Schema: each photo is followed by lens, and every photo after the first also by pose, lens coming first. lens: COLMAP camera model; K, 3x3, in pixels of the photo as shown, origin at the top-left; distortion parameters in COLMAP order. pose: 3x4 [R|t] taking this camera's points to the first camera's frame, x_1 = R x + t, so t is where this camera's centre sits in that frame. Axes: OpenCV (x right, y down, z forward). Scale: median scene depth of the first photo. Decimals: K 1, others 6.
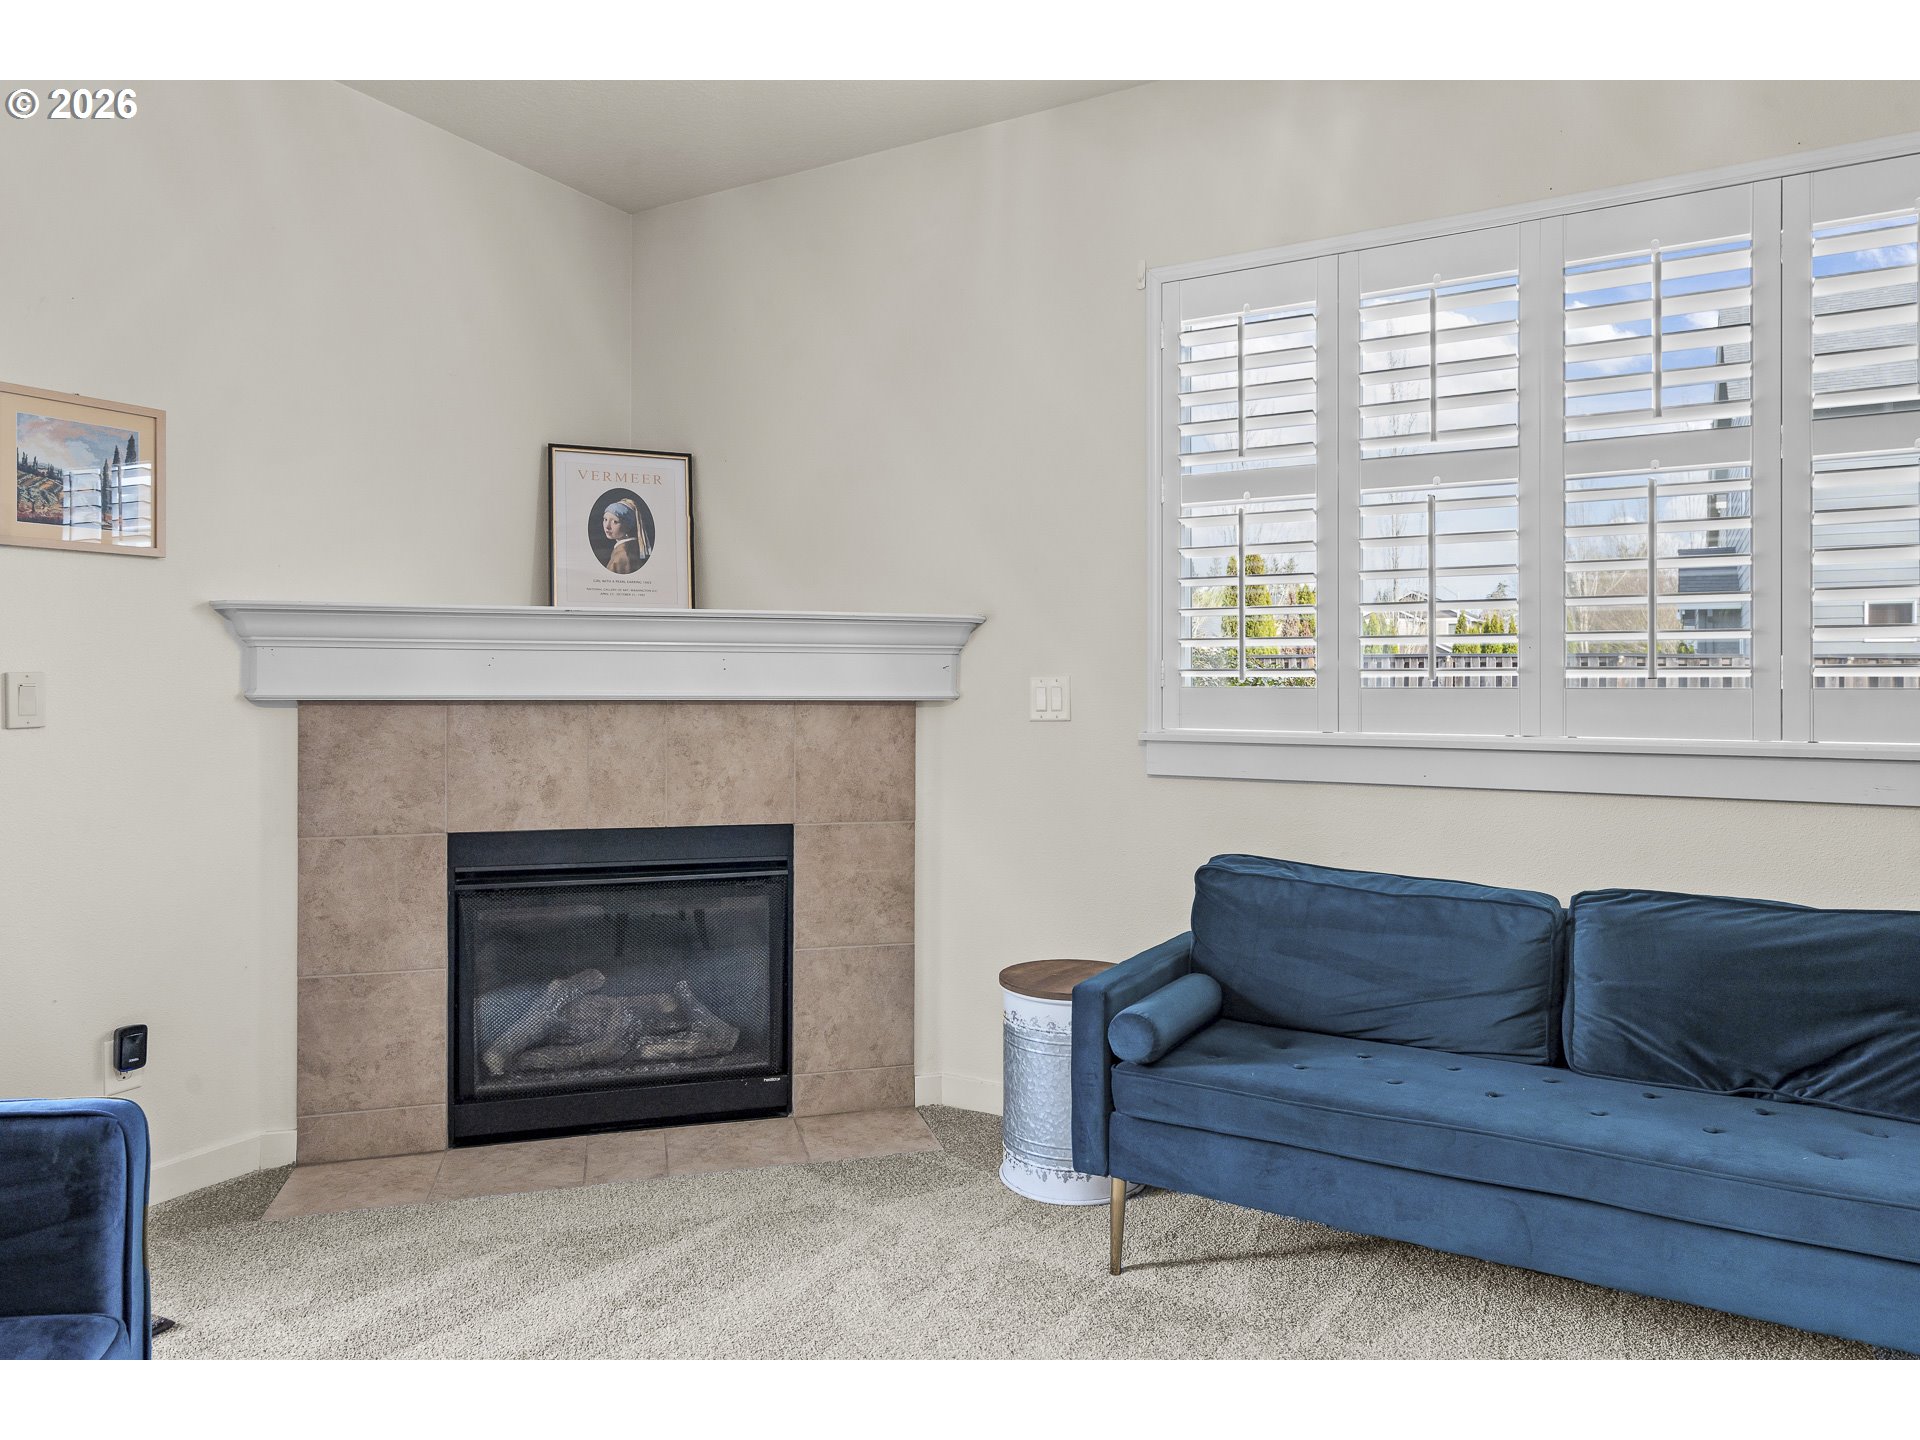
lens RADIAL K [[1213.2, 0, 967.5], [0, 1213.2, 710.2], [0, 0, 1]] dist [0.005918, 0.001224]
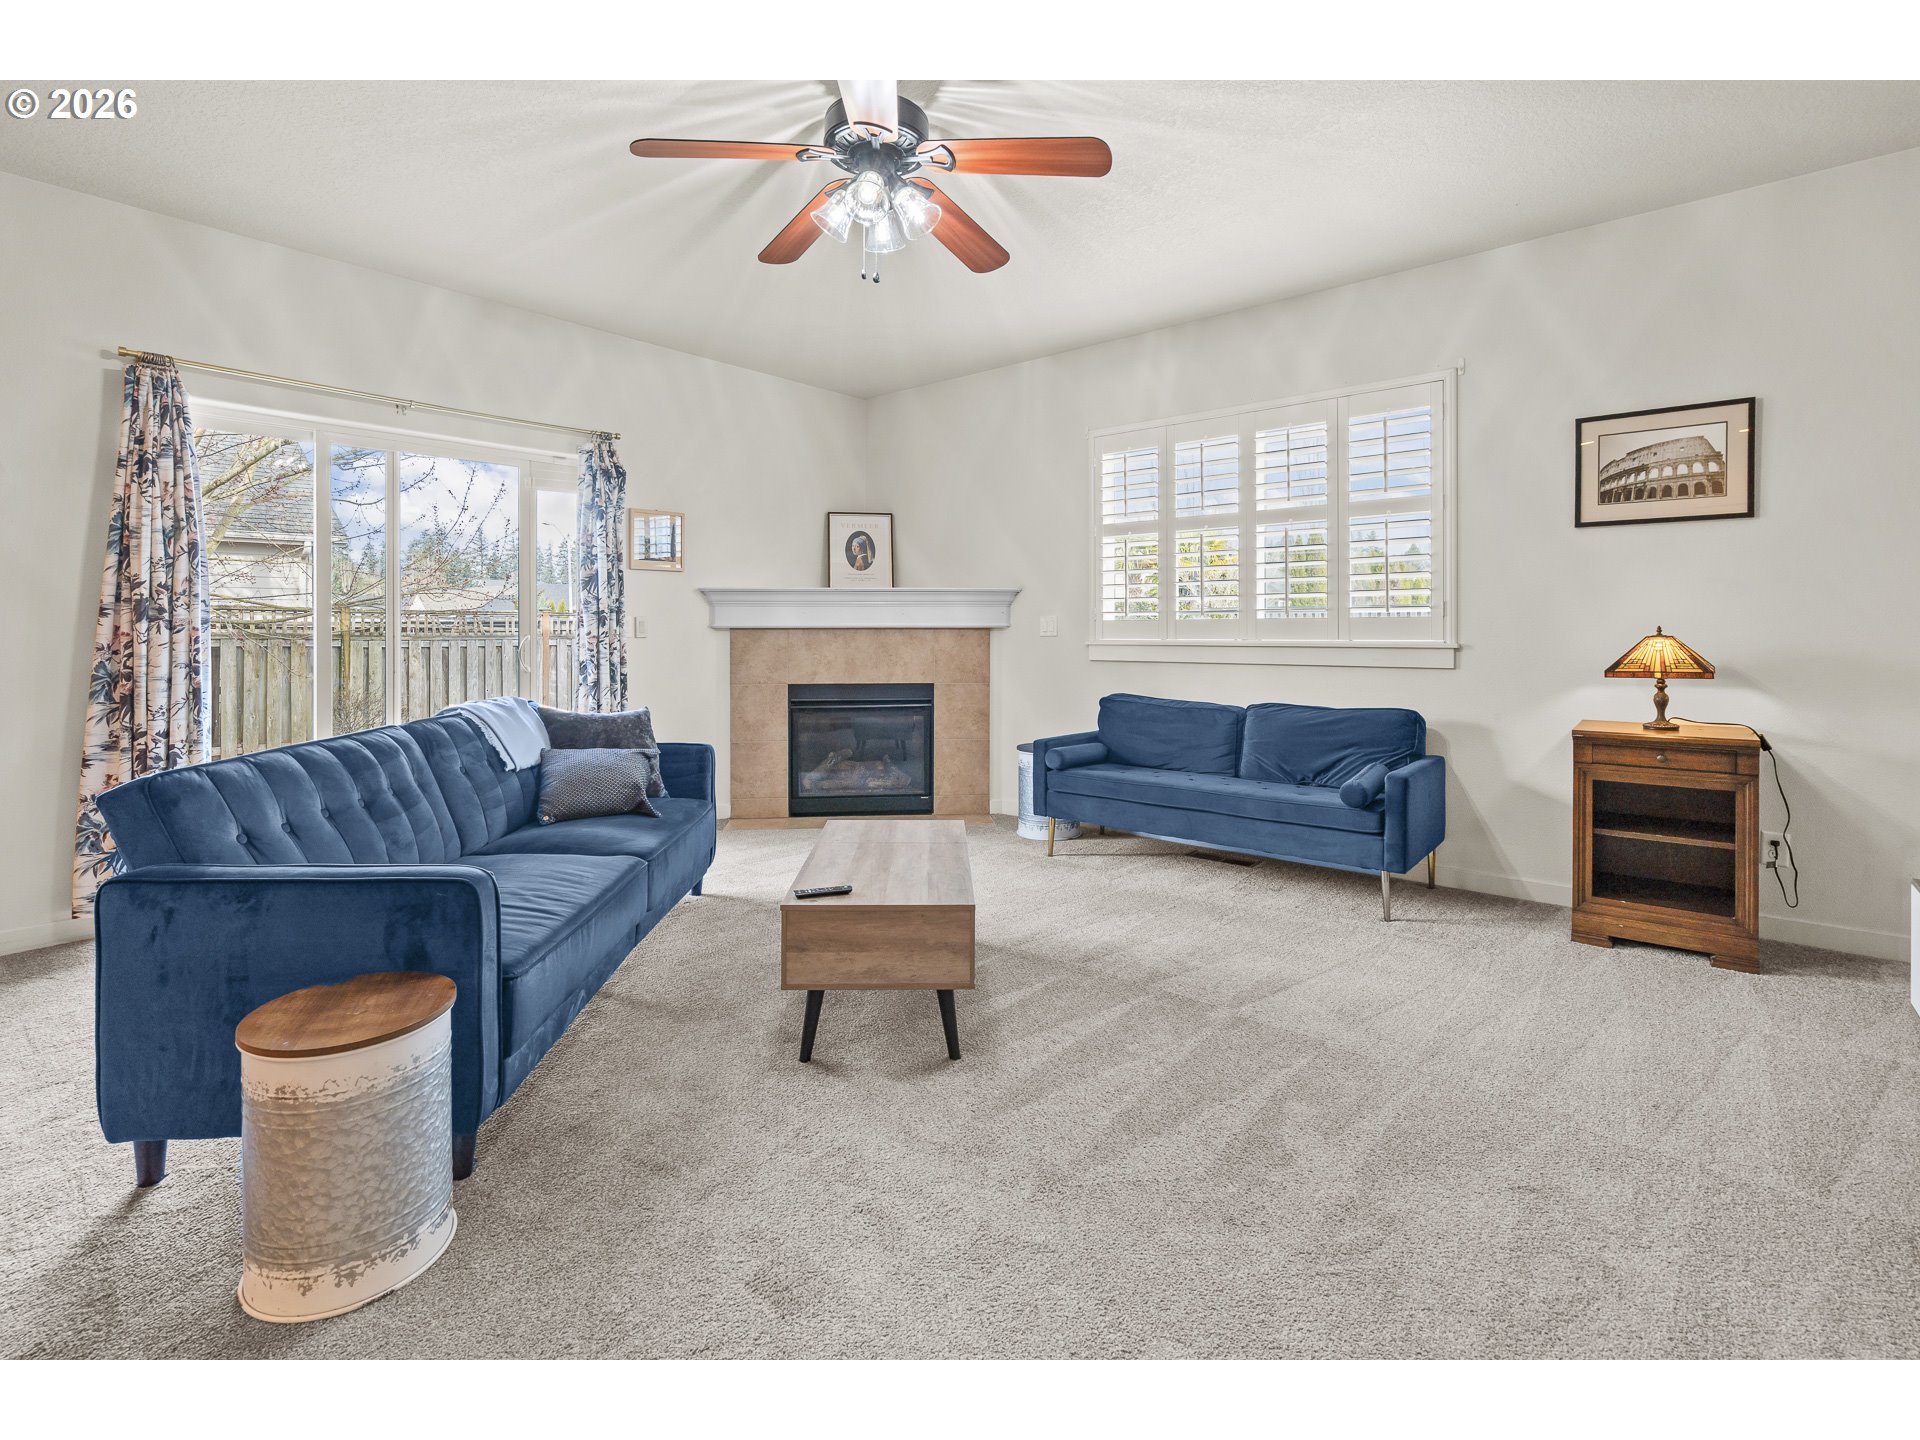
lens RADIAL K [[895.9, 0, 955.8], [0, 895.9, 645.8], [0, 0, 1]] dist [-0.001513, 0.000057]
pose [[0.983008, -0.002220, -0.183551, 0.209976], [0.001586, 0.999992, -0.003599, 0.032831], [0.183557, 0.003247, 0.983004, -0.644444]]
